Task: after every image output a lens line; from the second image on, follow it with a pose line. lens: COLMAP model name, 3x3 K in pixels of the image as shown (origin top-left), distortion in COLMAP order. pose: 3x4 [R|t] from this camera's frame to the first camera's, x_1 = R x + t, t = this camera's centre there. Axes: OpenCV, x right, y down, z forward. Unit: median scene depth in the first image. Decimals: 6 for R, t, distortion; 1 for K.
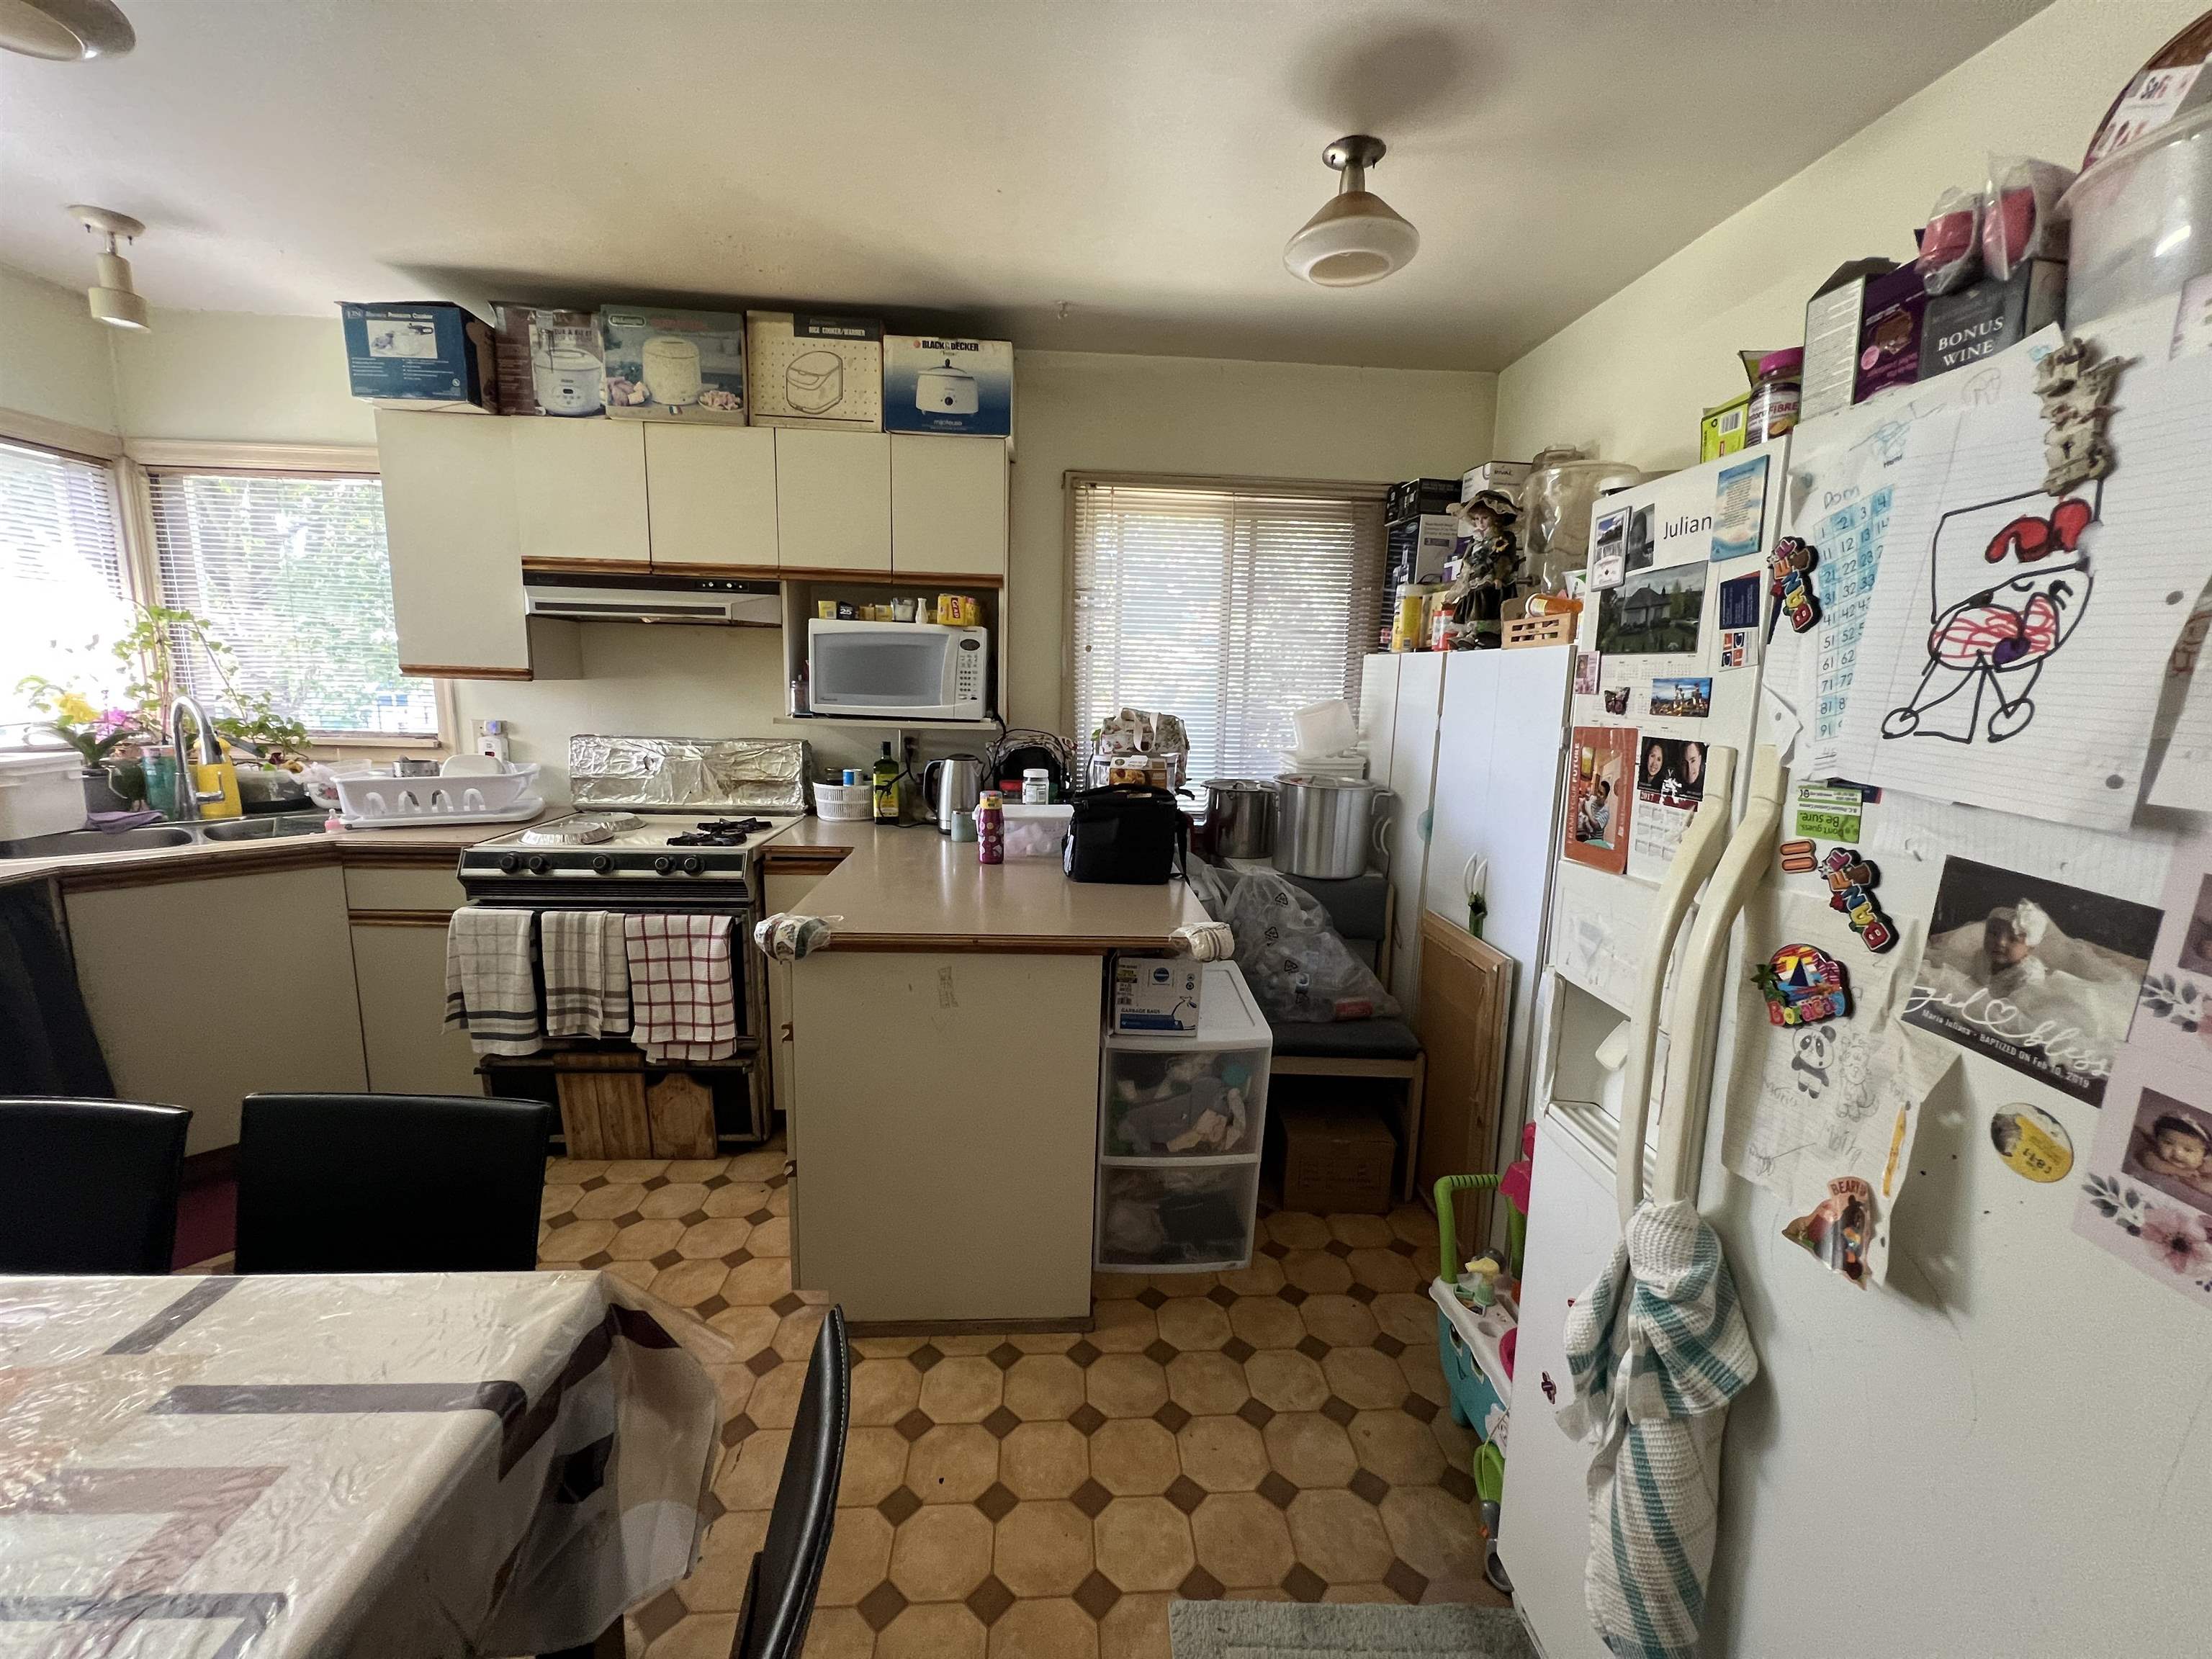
lens RADIAL K [[886.1, 0, 1106.6], [0, 886.1, 819.9], [0, 0, 1]] dist [-0.003298, 0.000683]
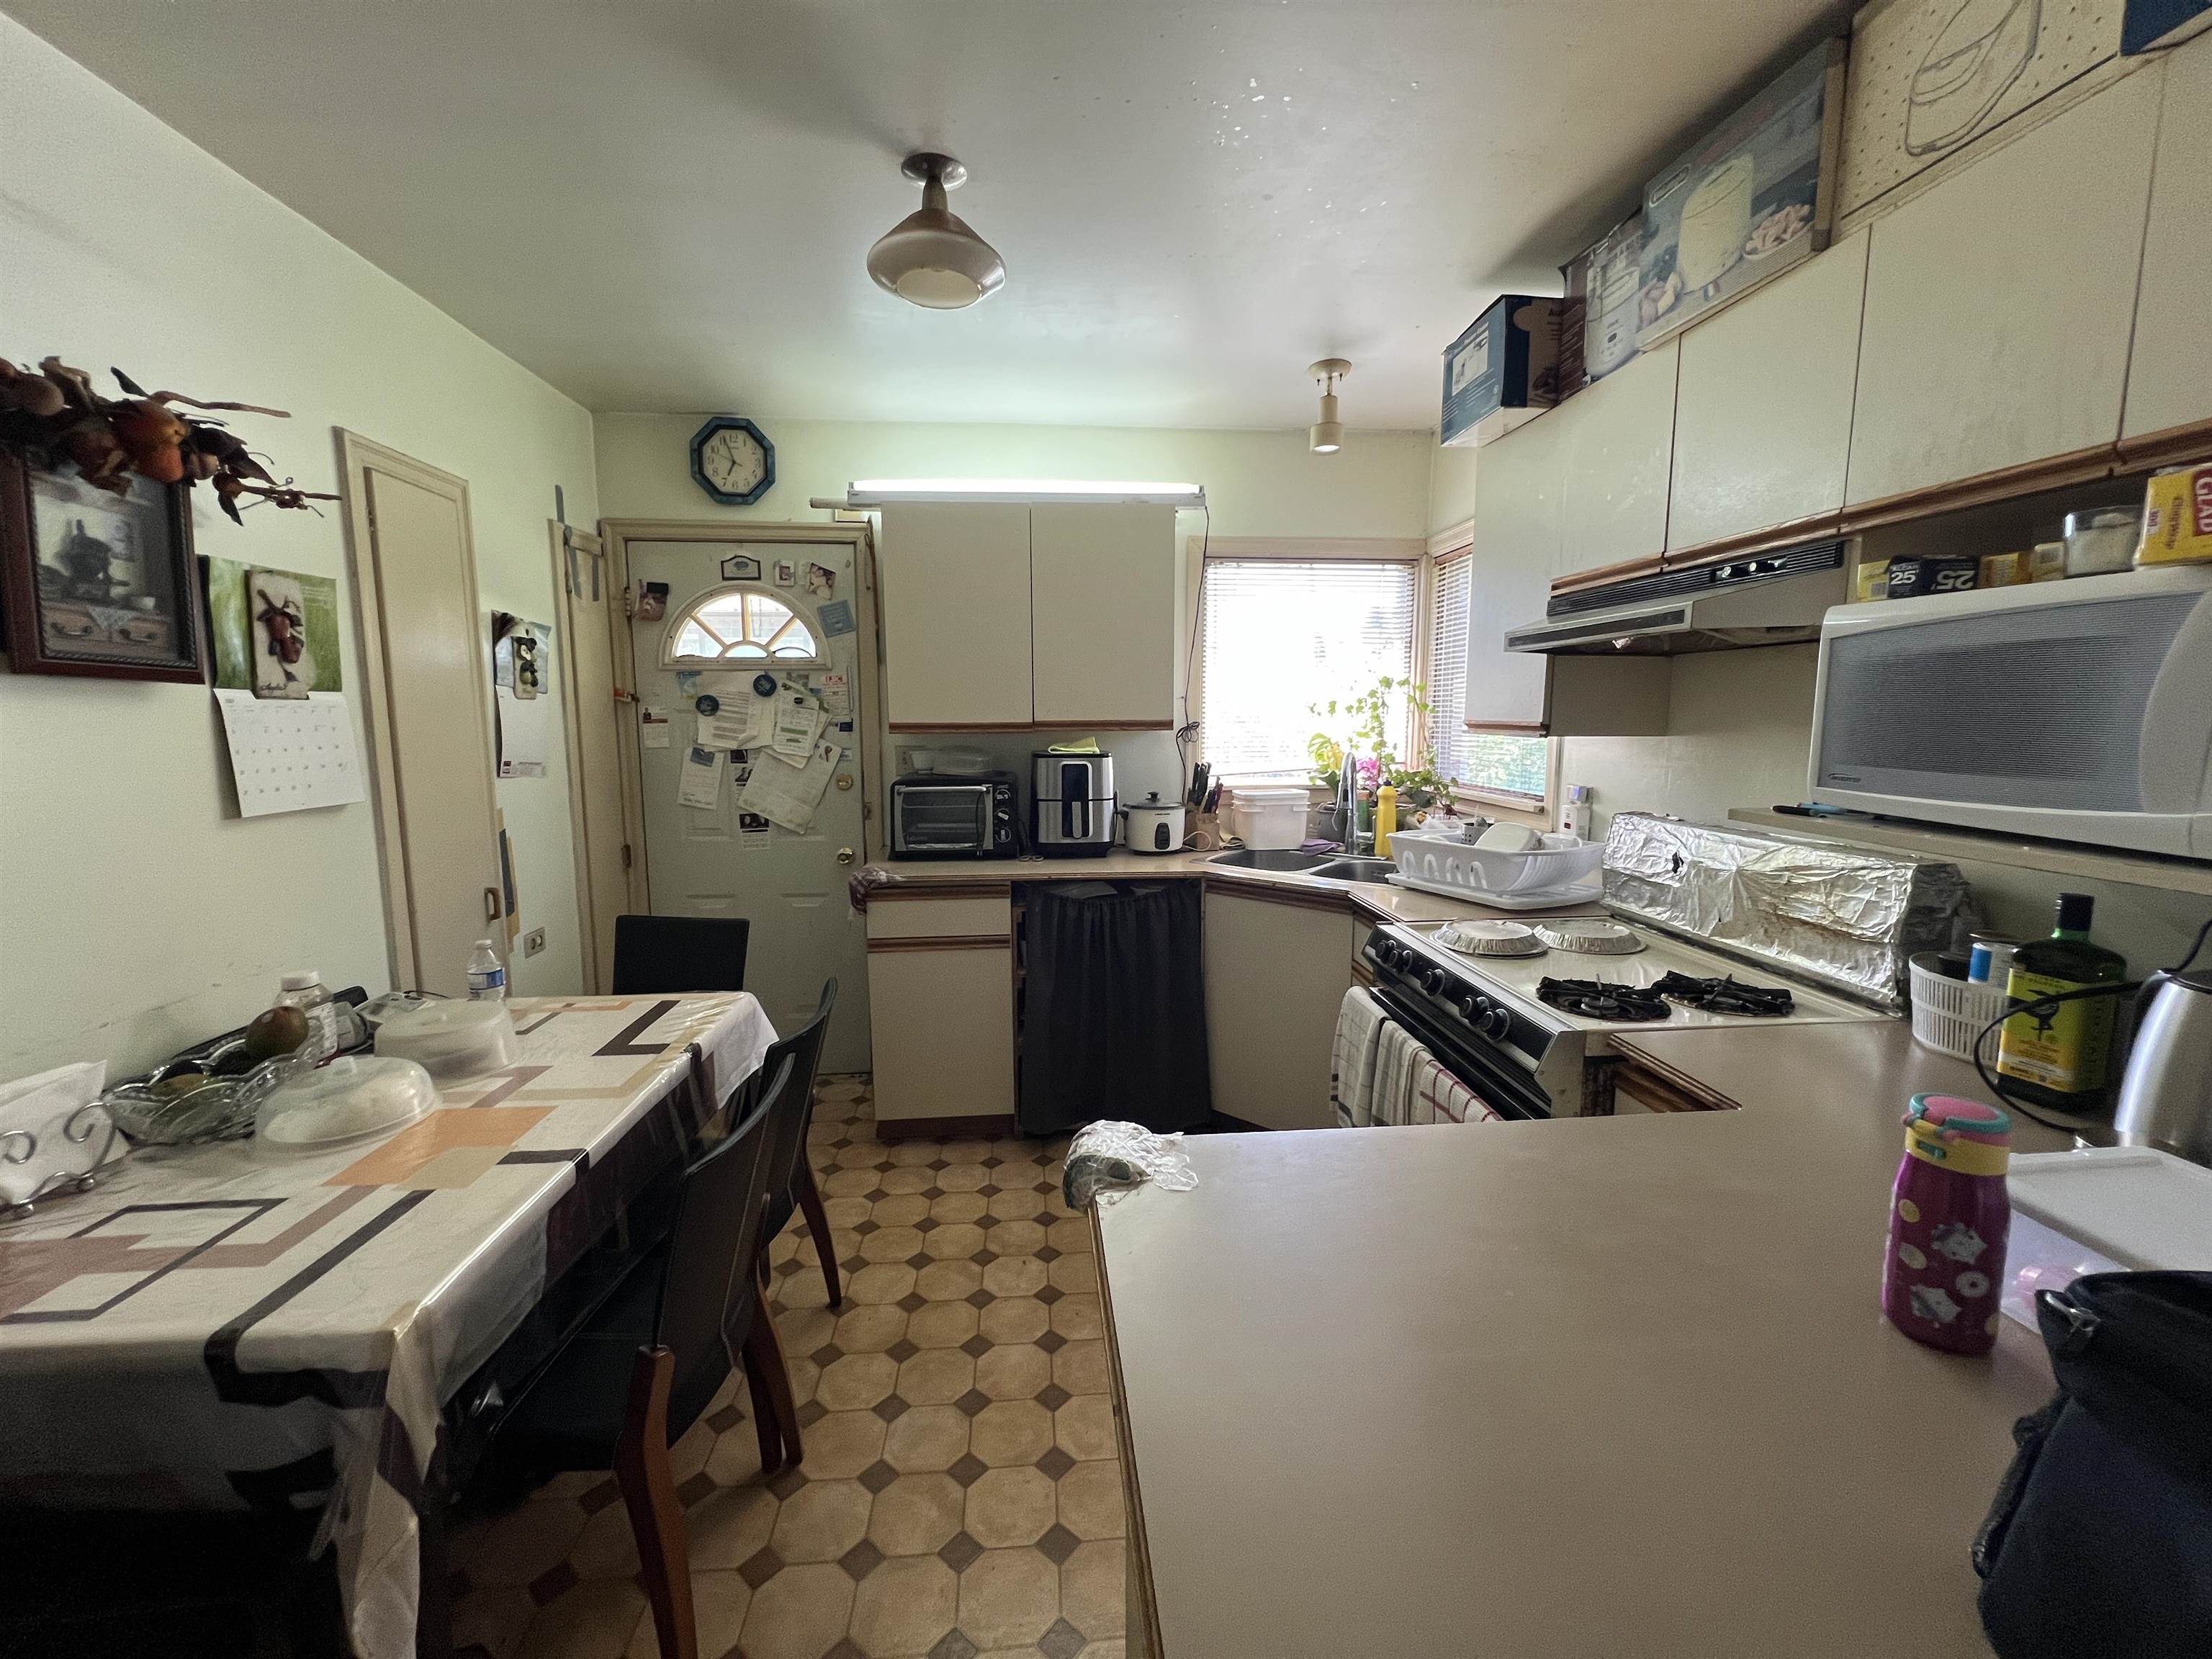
lens RADIAL K [[886.1, 0, 1103.8], [0, 886.1, 822.3], [0, 0, 1]] dist [-0.003298, 0.000683]
pose [[0.015687, 0.096027, -0.995255, 0.145128], [-0.157217, 0.983233, 0.092389, -0.103984], [0.987439, 0.155022, 0.030521, 0.664545]]
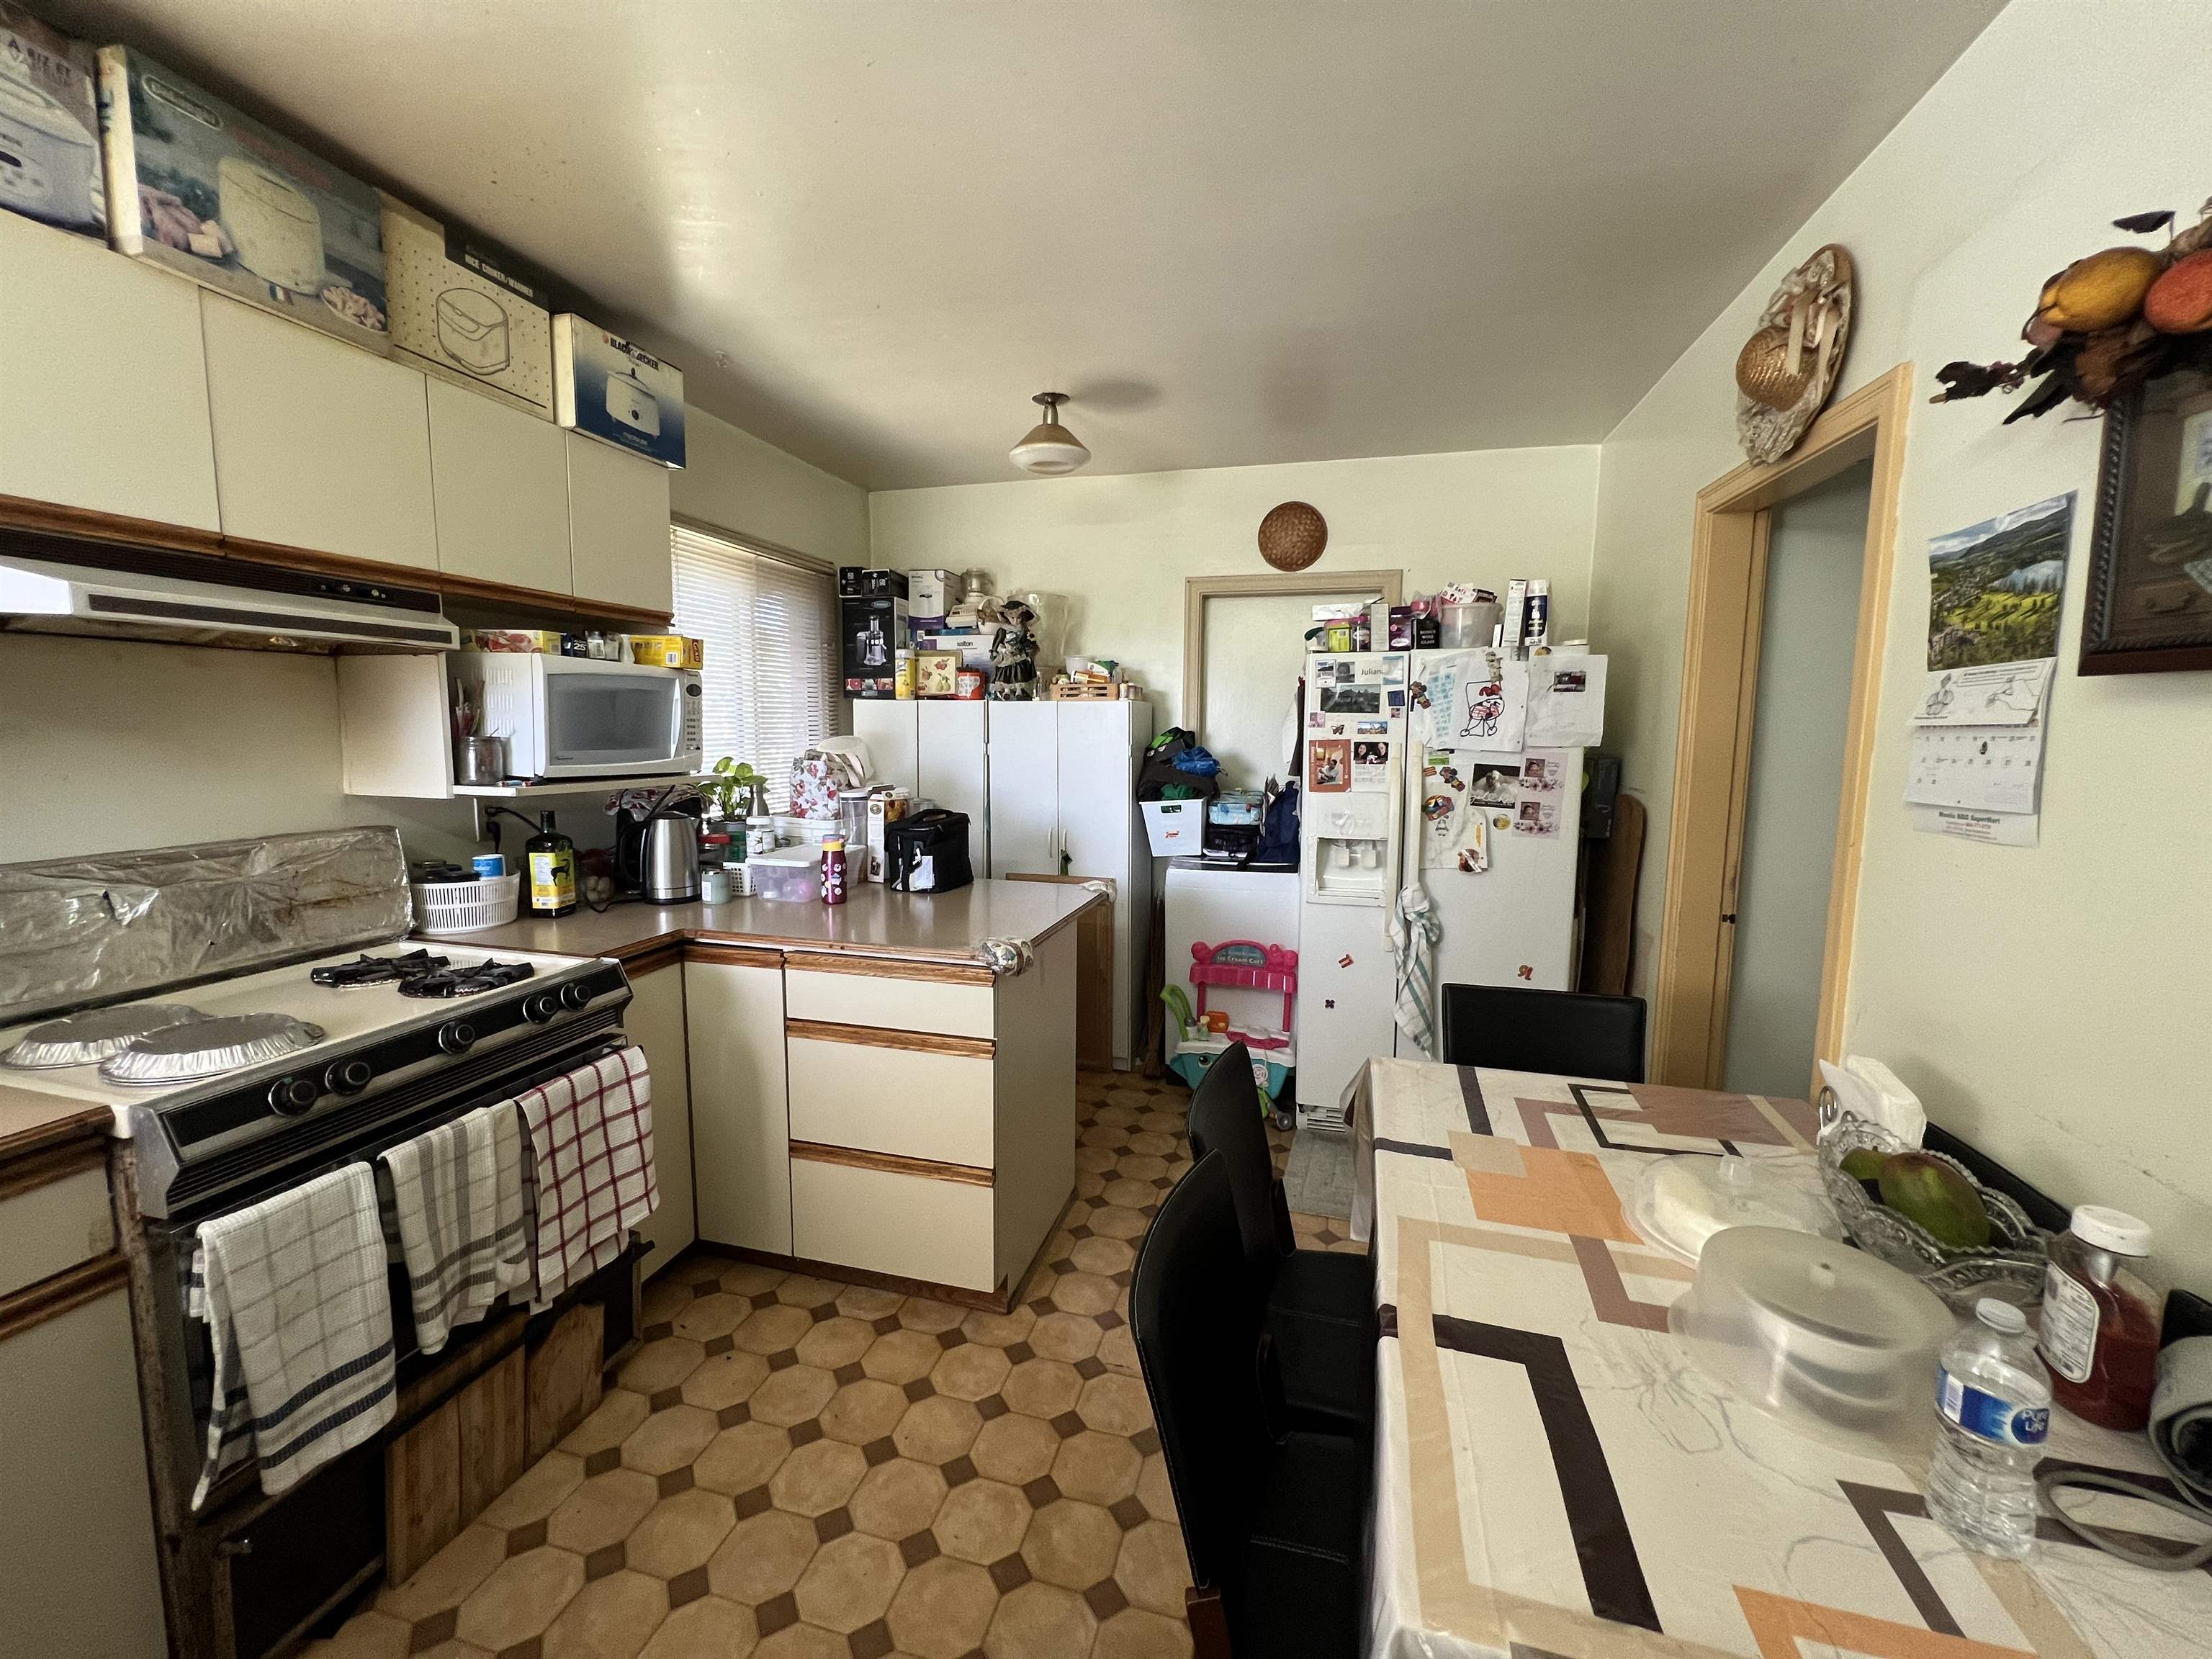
lens RADIAL K [[886.1, 0, 1099.2], [0, 886.1, 817.4], [0, 0, 1]] dist [-0.003298, 0.000683]
pose [[0.322902, -0.121009, 0.938665, -0.961092], [0.152648, 0.985466, 0.074531, -0.078239], [-0.934041, 0.119219, 0.336681, 0.340589]]
